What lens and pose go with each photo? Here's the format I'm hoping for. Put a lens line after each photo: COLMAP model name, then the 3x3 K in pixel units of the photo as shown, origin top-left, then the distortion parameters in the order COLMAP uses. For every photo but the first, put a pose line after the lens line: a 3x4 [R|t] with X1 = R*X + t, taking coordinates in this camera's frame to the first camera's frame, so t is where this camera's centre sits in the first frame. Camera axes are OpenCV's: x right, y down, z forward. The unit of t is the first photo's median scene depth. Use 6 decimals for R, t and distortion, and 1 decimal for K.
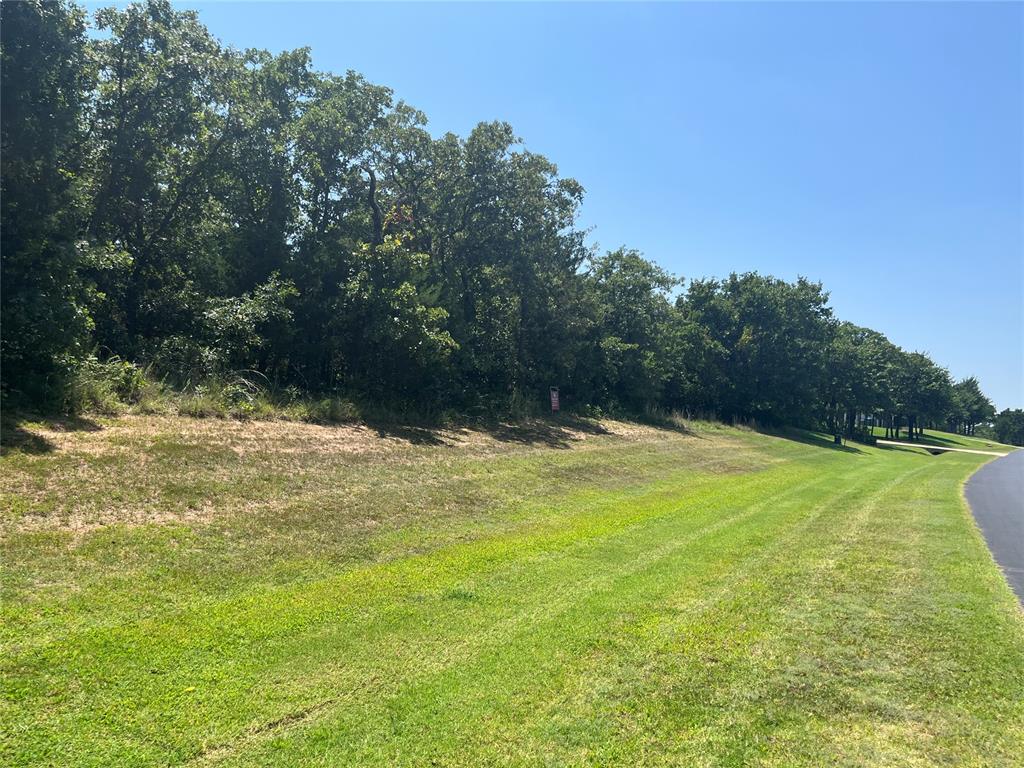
lens RADIAL K [[744.3, 0, 511.1], [0, 744.3, 390.5], [0, 0, 1]] dist [0.008491, 0.000427]
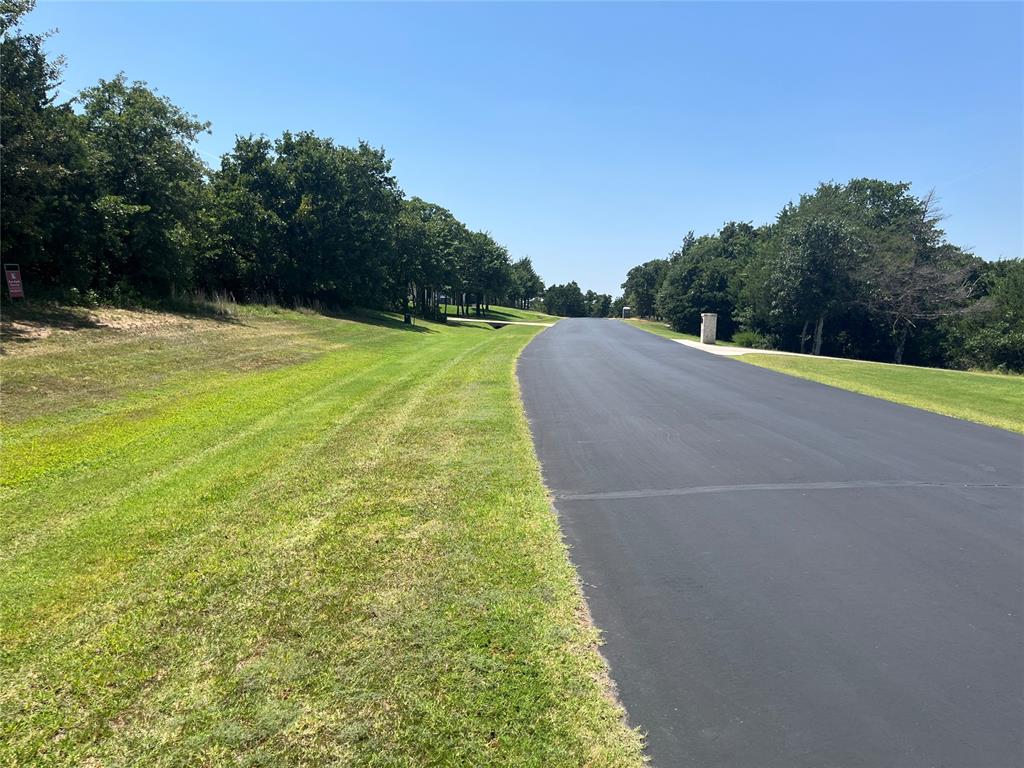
lens RADIAL K [[744.3, 0, 511.1], [0, 744.3, 390.5], [0, 0, 1]] dist [0.008491, 0.000427]
pose [[0.861972, -0.099058, 0.497185, 0.067673], [0.022107, 0.987136, 0.158347, 0.007774], [-0.506474, -0.125499, 0.853073, 0.102792]]
